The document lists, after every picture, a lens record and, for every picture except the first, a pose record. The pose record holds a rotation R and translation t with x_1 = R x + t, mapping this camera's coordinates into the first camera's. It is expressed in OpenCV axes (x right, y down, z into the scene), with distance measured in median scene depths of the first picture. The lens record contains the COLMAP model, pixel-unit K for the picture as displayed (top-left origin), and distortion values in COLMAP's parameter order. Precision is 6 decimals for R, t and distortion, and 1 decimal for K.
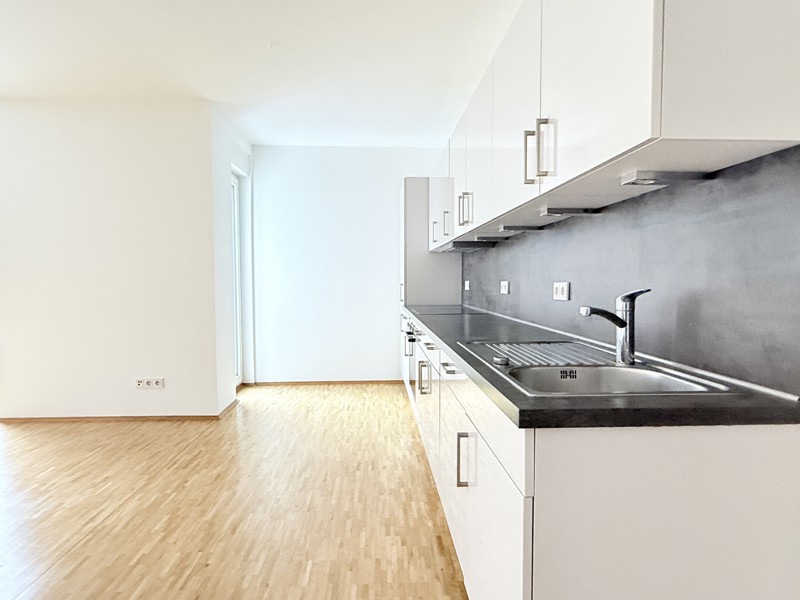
lens RADIAL K [[469.8, 0, 400.0], [0, 469.8, 300.0], [0, 0, 1]] dist [-0.003948, -0.000703]
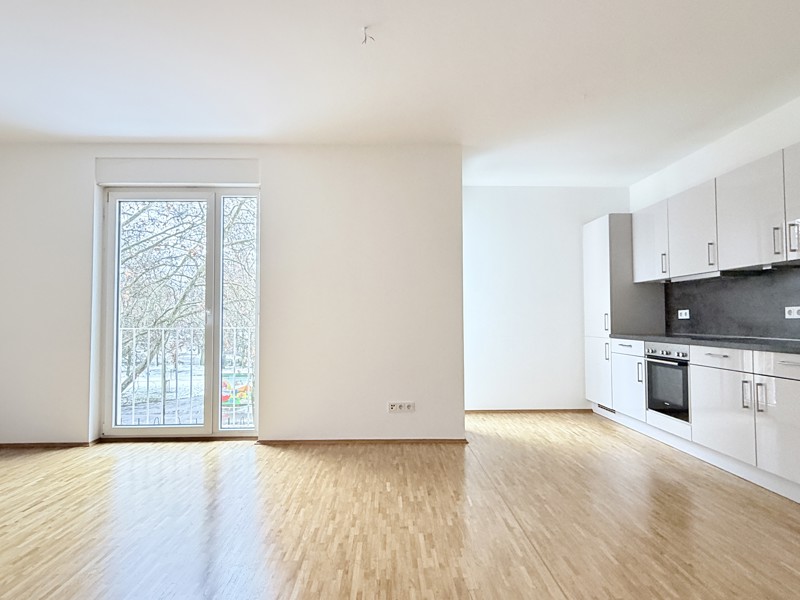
lens RADIAL K [[469.8, 0, 400.0], [0, 469.8, 300.0], [0, 0, 1]] dist [-0.003948, -0.000703]
pose [[0.999711, -0.000809, -0.024022, -0.539494], [-0.001179, 0.996578, -0.082646, 0.027785], [0.024007, 0.082651, 0.996289, -0.065244]]
